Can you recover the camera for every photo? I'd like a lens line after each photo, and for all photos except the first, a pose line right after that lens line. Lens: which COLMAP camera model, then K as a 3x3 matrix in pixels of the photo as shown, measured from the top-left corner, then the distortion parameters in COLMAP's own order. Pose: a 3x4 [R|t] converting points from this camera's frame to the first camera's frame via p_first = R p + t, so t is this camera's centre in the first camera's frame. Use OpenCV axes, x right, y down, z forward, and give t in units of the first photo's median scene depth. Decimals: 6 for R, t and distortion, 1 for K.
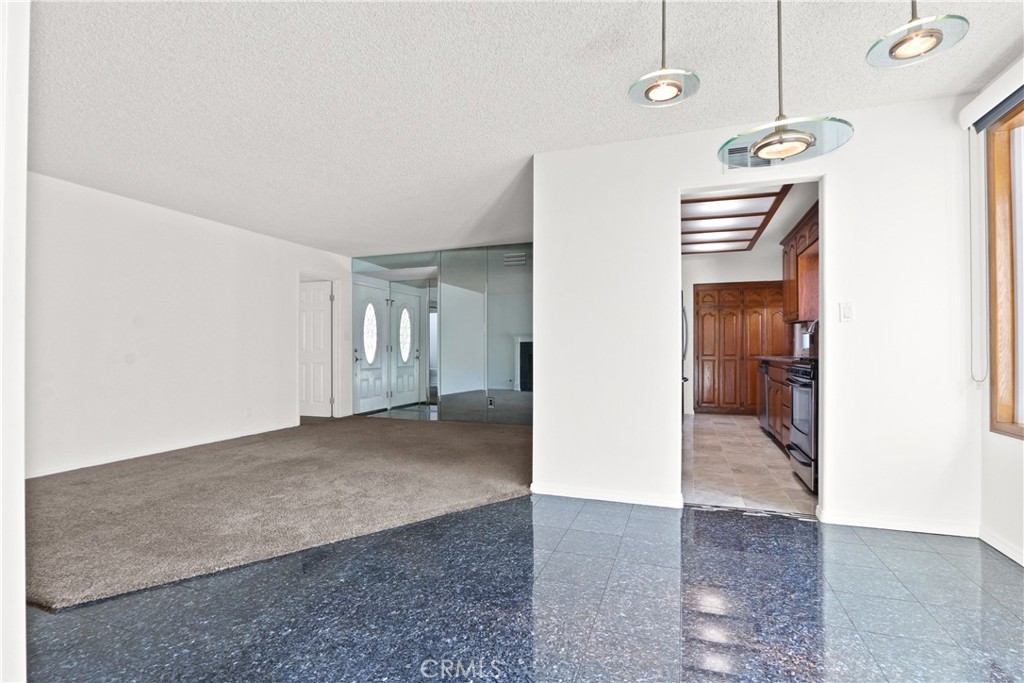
lens RADIAL K [[472.0, 0, 512.3], [0, 472.0, 345.1], [0, 0, 1]] dist [-0.025800, -0.002273]
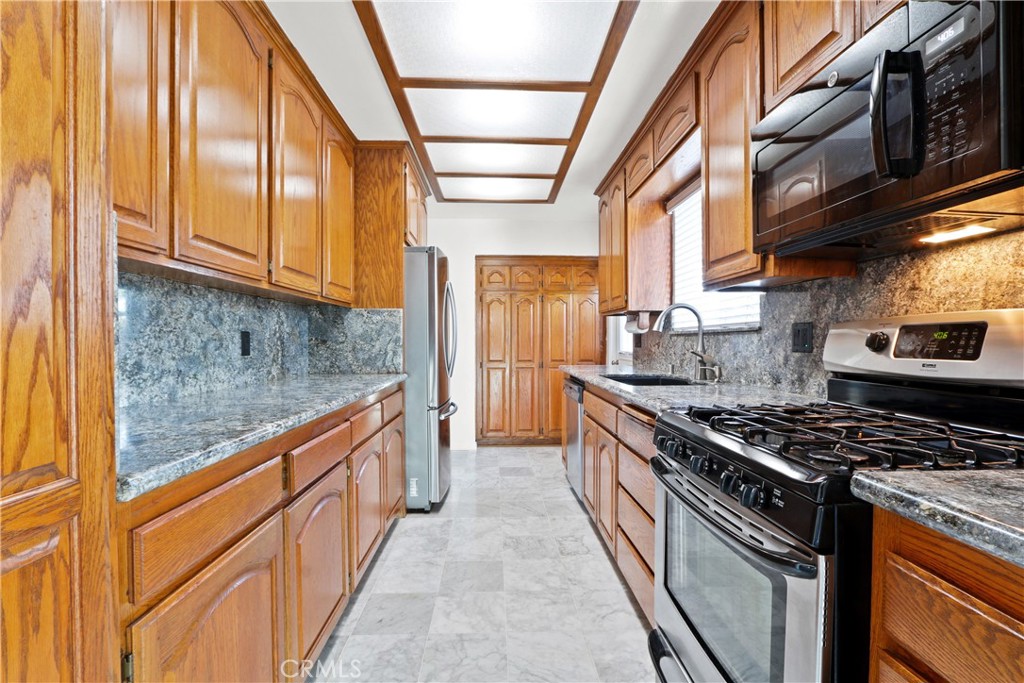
lens RADIAL K [[472.0, 0, 513.1], [0, 472.0, 342.7], [0, 0, 1]] dist [-0.025800, -0.002273]
pose [[0.922716, -0.004704, 0.385453, 0.181236], [0.000529, 0.999940, 0.010937, -0.012908], [-0.385481, -0.009887, 0.922663, 0.369436]]
